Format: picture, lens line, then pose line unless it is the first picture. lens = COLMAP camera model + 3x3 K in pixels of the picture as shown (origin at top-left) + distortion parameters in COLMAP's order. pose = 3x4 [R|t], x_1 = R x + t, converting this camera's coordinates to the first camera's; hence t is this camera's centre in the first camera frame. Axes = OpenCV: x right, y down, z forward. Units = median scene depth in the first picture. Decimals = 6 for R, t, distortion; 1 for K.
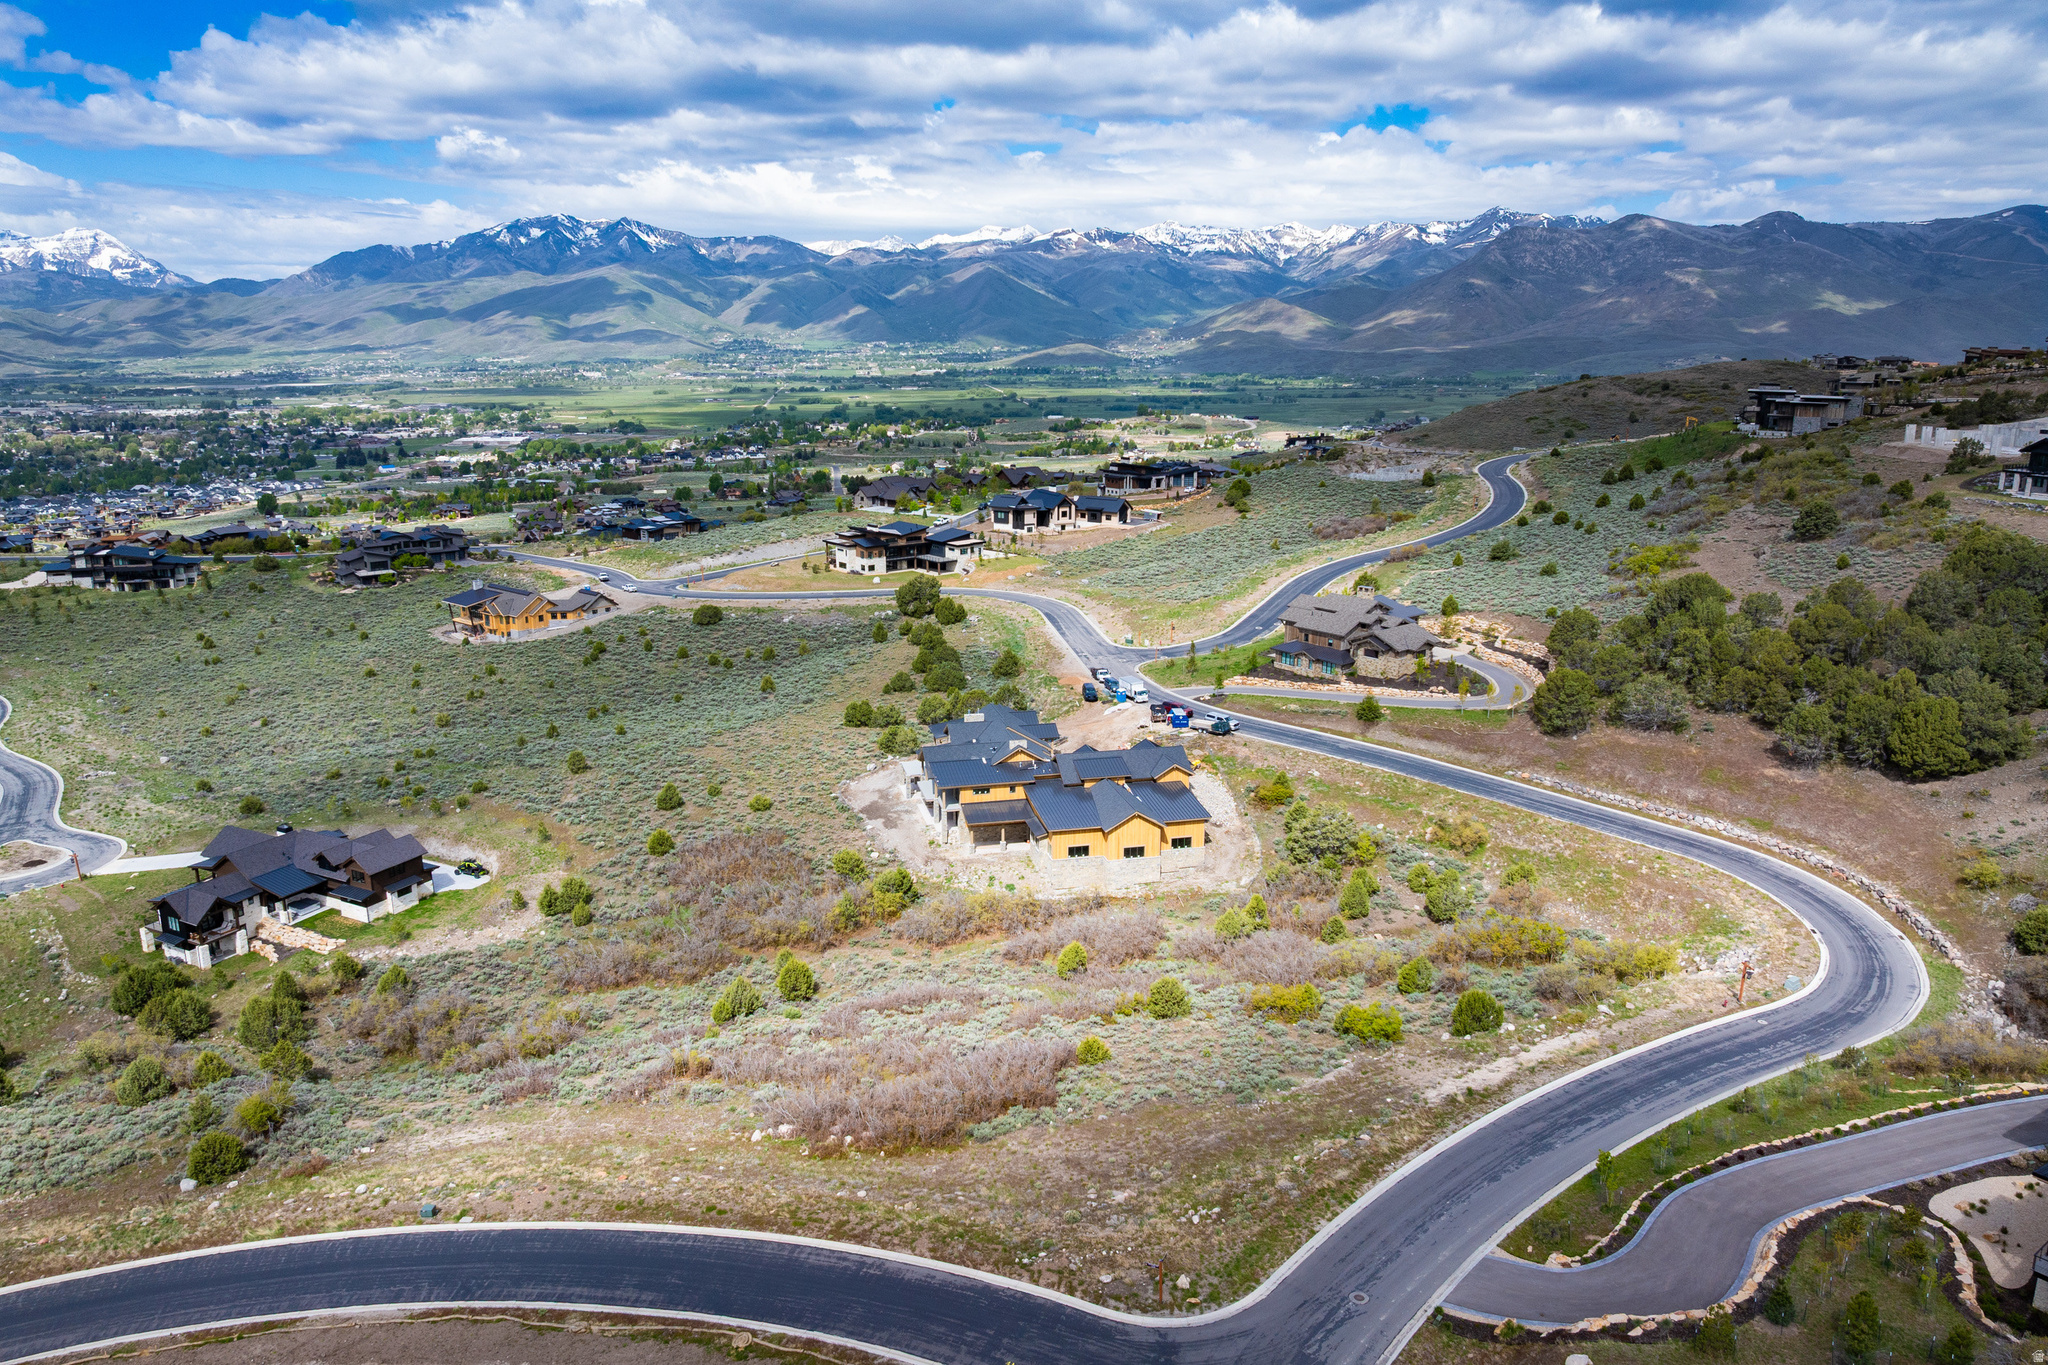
lens RADIAL K [[1421.7, 0, 1024.0], [0, 1421.7, 682.5], [0, 0, 1]] dist [-0.076728, 0.046607]
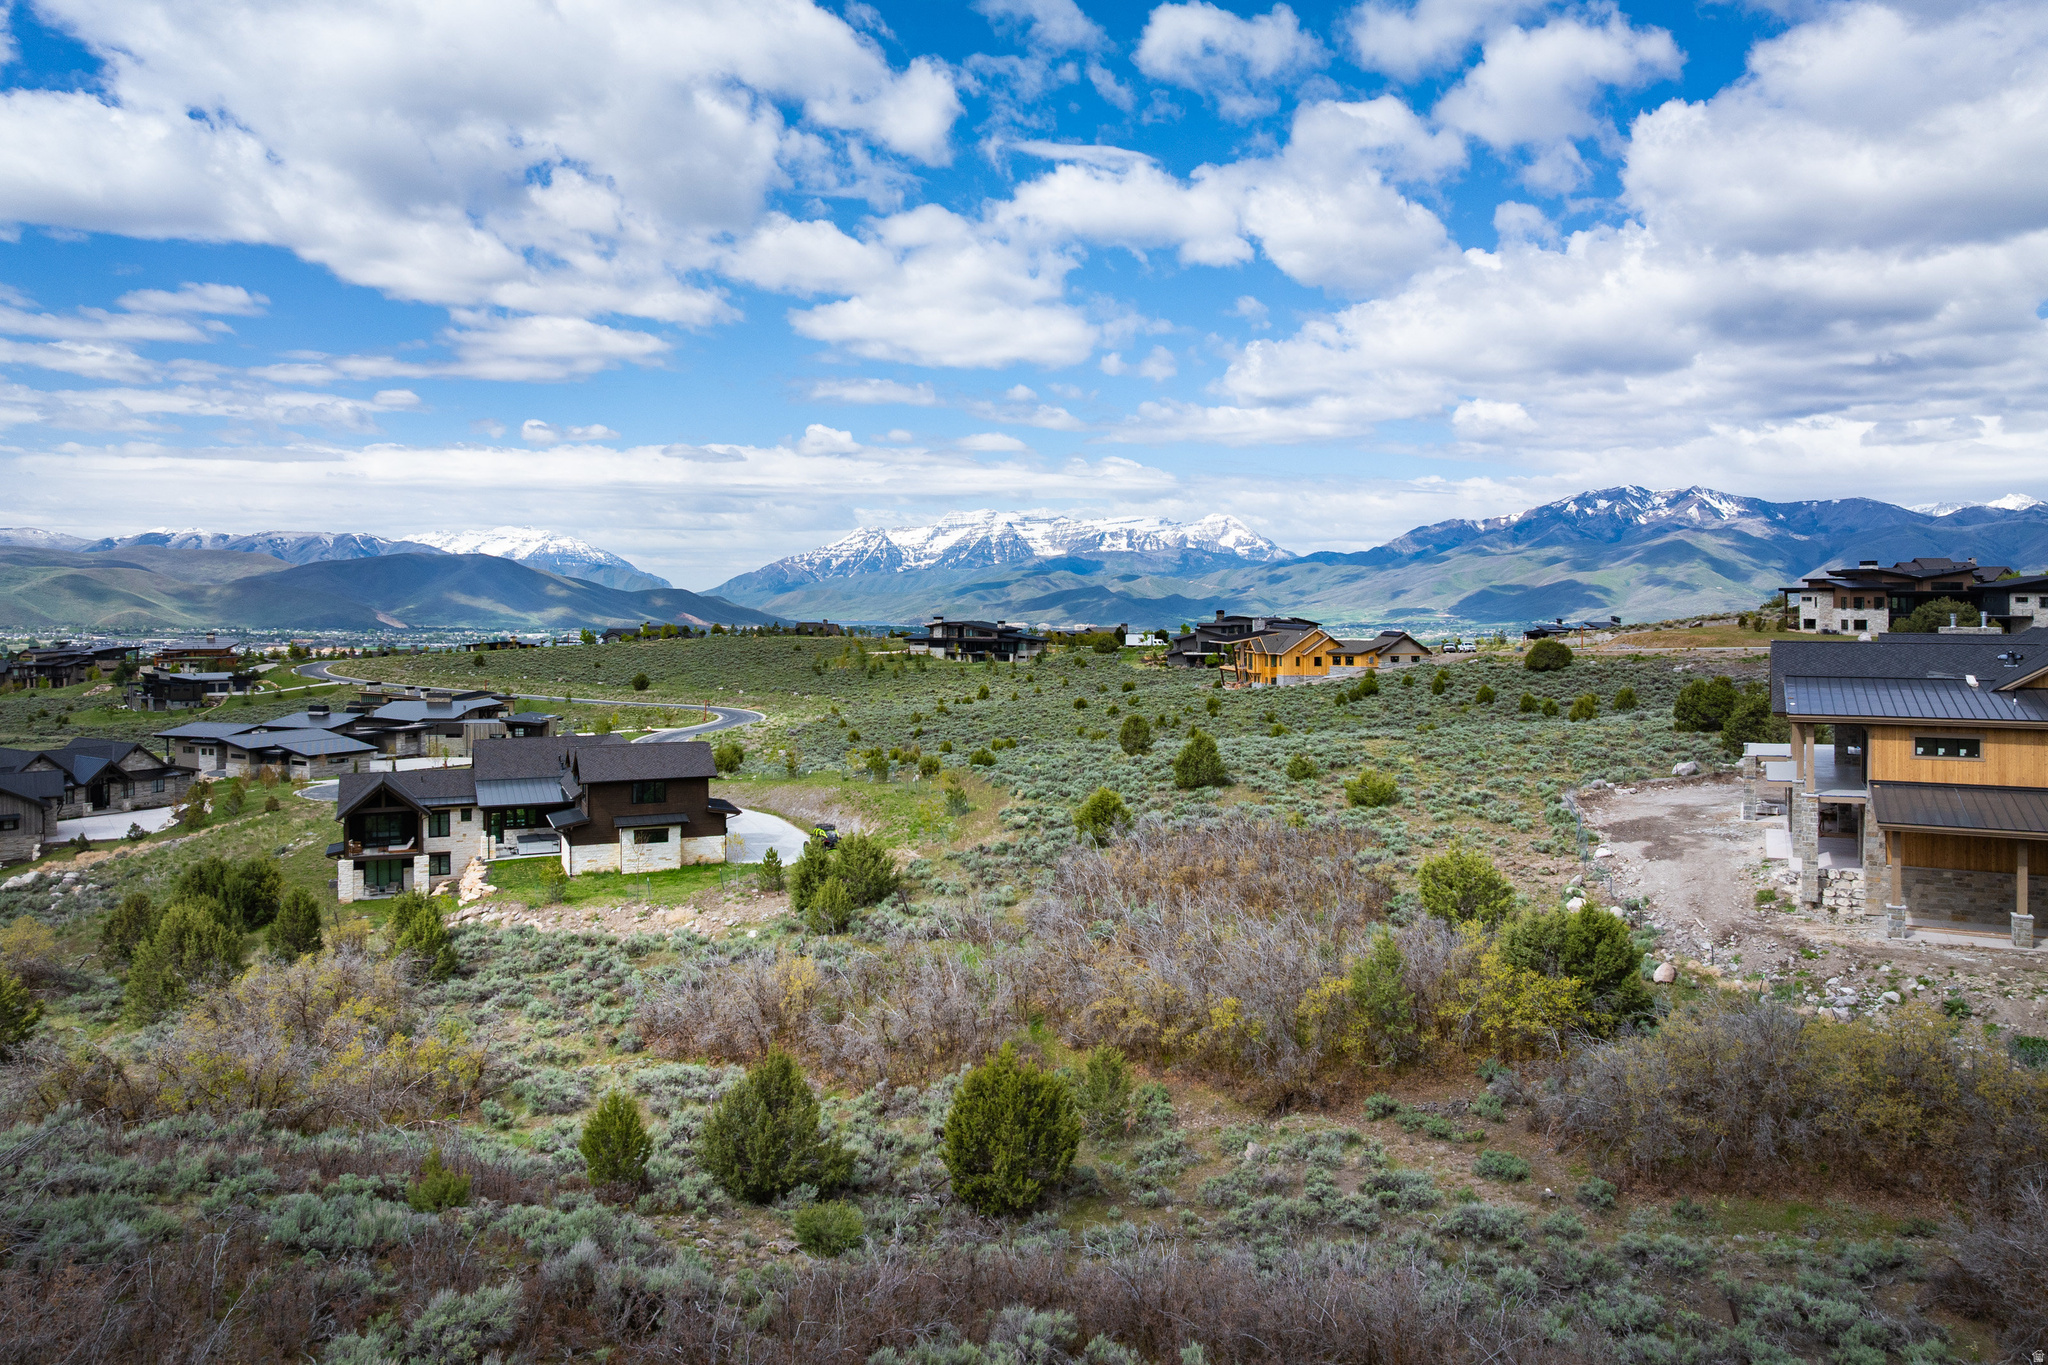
lens RADIAL K [[1421.7, 0, 1024.0], [0, 1421.7, 682.5], [0, 0, 1]] dist [-0.076728, 0.046607]
pose [[0.758771, 0.036725, -0.650321, 0.007059], [-0.155153, 0.979862, -0.125692, 0.076519], [0.632609, 0.196270, 0.749189, 0.377752]]
